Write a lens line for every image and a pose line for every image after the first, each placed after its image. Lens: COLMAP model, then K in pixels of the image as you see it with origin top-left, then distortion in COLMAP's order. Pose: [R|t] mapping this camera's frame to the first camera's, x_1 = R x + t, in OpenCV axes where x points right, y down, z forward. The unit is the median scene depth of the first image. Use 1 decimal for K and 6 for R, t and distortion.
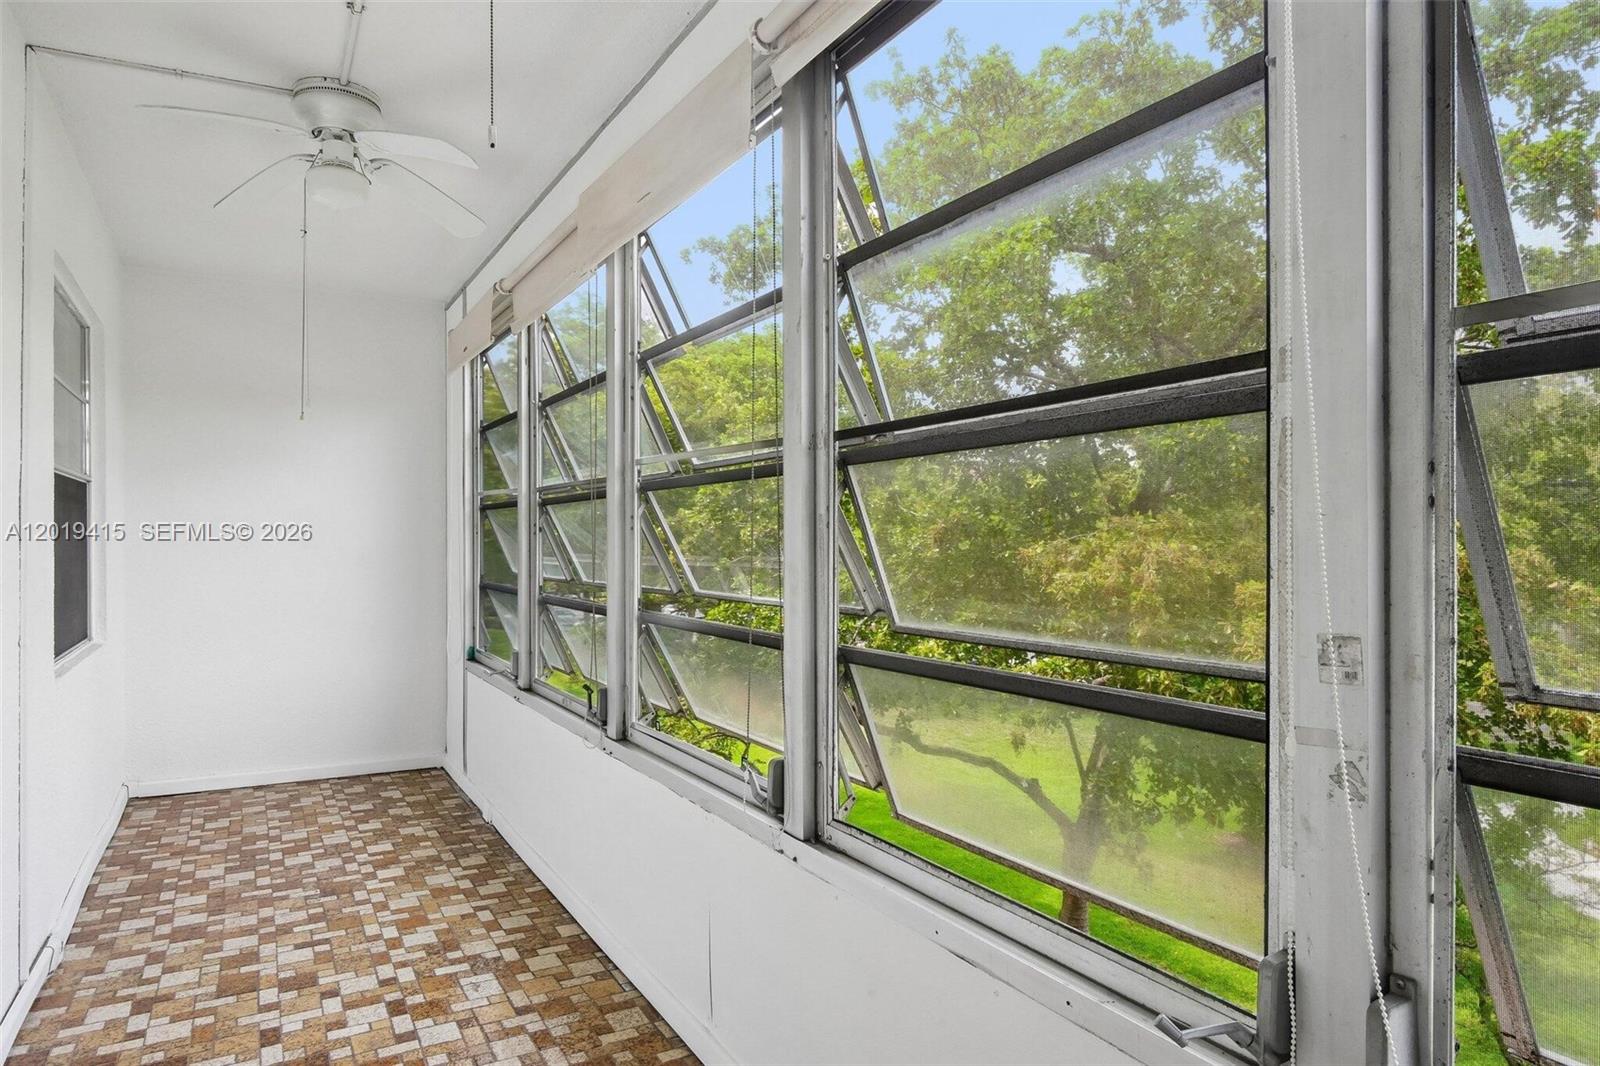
lens RADIAL K [[954.4, 0, 775.3], [0, 954.4, 542.4], [0, 0, 1]] dist [0.006338, -0.004159]
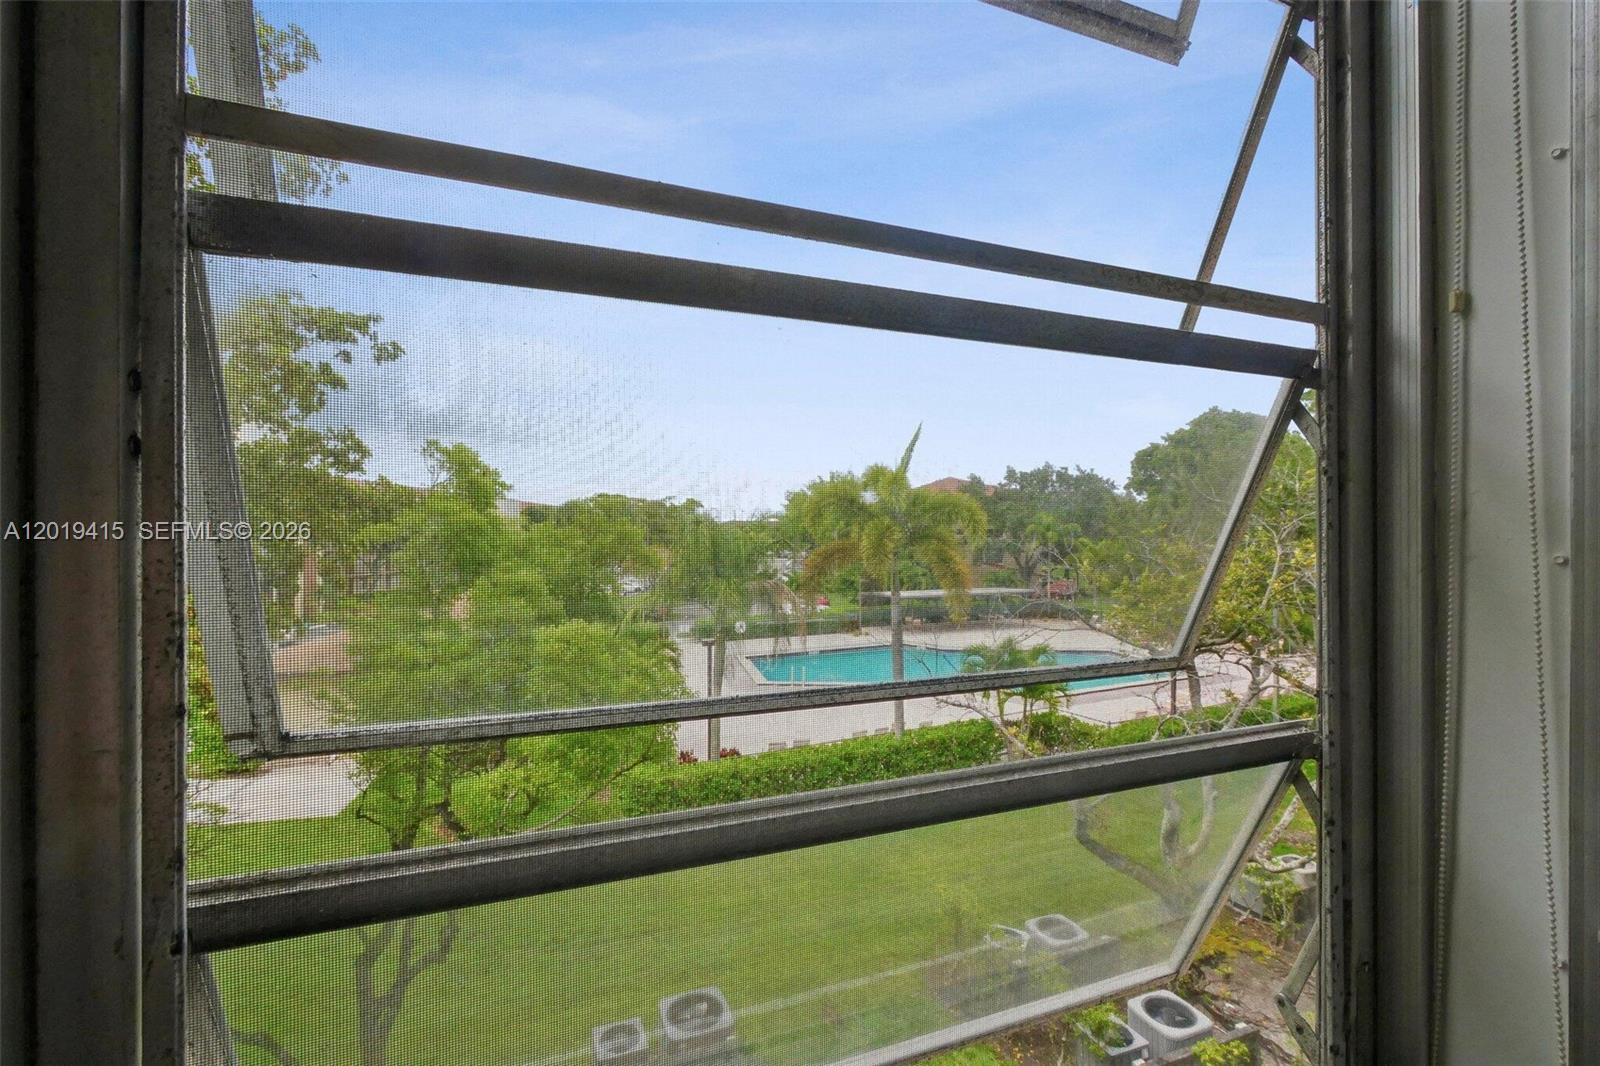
lens RADIAL K [[684.0, 0, 816.4], [0, 684.0, 533.6], [0, 0, 1]] dist [-0.004787, 0.000589]
pose [[0.117321, 0.008595, 0.993057, 0.133050], [0.002600, 0.999956, -0.008962, 0.003131], [-0.993091, 0.003633, 0.117294, 0.215847]]
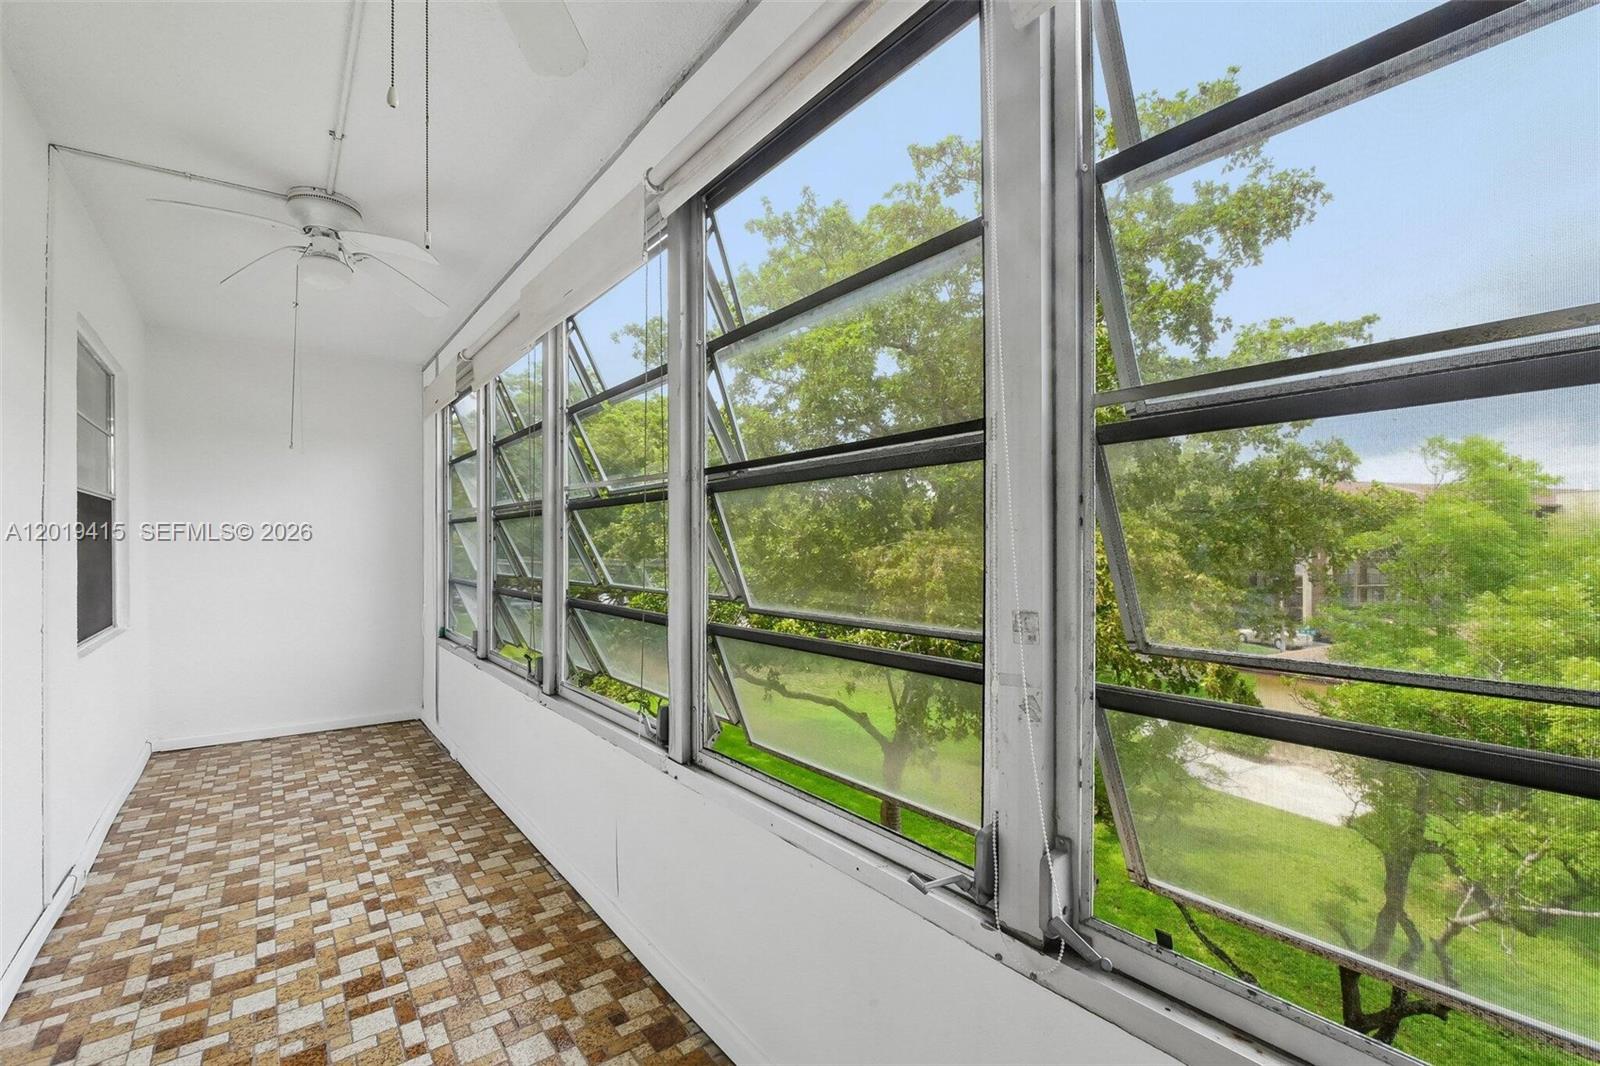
lens RADIAL K [[684.0, 0, 785.2], [0, 684.0, 548.3], [0, 0, 1]] dist [-0.004787, 0.000589]
pose [[0.989761, 0.000533, 0.142734, 0.025128], [-0.000578, 1.000000, 0.000280, -0.000212], [-0.142734, -0.000360, 0.989761, -0.000774]]
